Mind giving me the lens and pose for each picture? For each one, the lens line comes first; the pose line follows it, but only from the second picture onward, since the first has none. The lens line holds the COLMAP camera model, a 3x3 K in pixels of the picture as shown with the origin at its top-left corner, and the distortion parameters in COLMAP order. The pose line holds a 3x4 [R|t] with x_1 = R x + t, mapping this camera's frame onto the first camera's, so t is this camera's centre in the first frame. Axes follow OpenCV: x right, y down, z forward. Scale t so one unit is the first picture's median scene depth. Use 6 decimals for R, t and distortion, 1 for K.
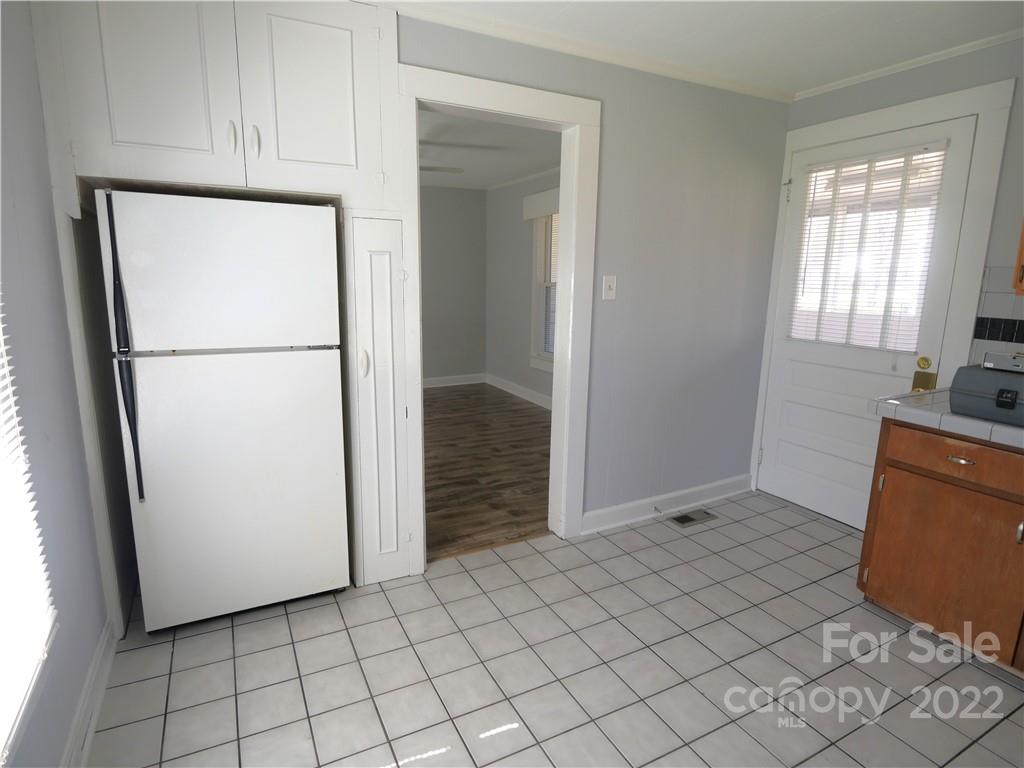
lens RADIAL K [[553.4, 0, 510.2], [0, 553.4, 383.7], [0, 0, 1]] dist [-0.004284, -0.000276]
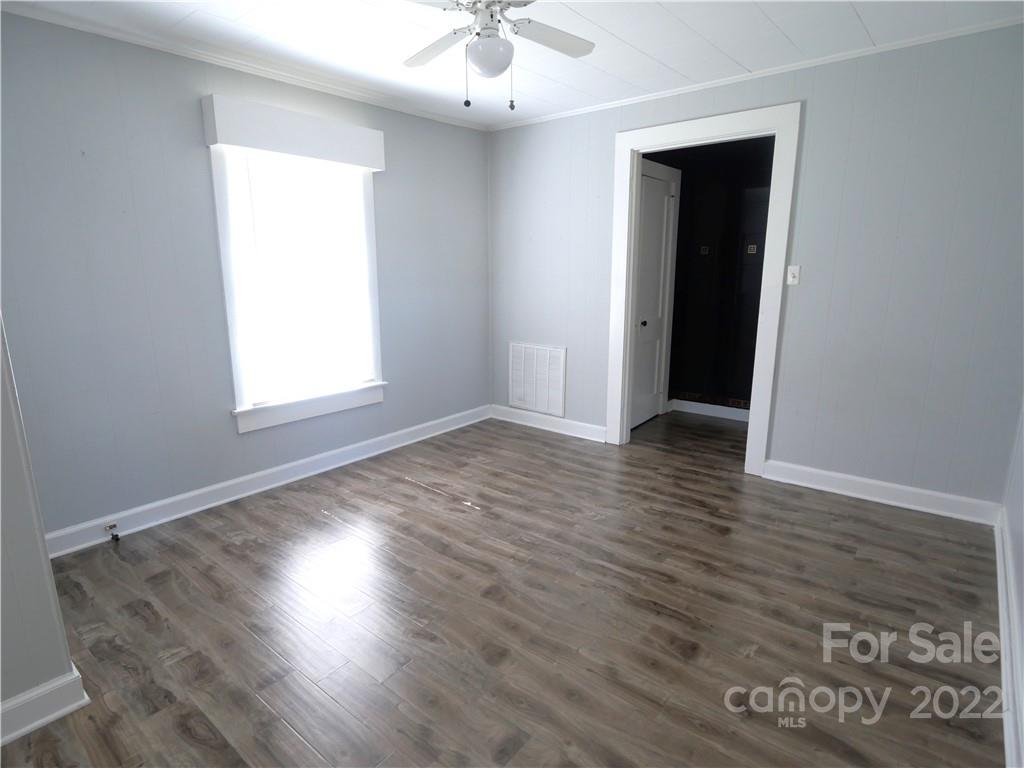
lens RADIAL K [[553.4, 0, 508.9], [0, 553.4, 386.2], [0, 0, 1]] dist [-0.004284, -0.000276]
pose [[0.385761, 0.176584, -0.905542, 0.239166], [-0.165548, 0.978830, 0.120352, -0.139989], [0.907624, 0.103484, 0.406828, 0.786771]]
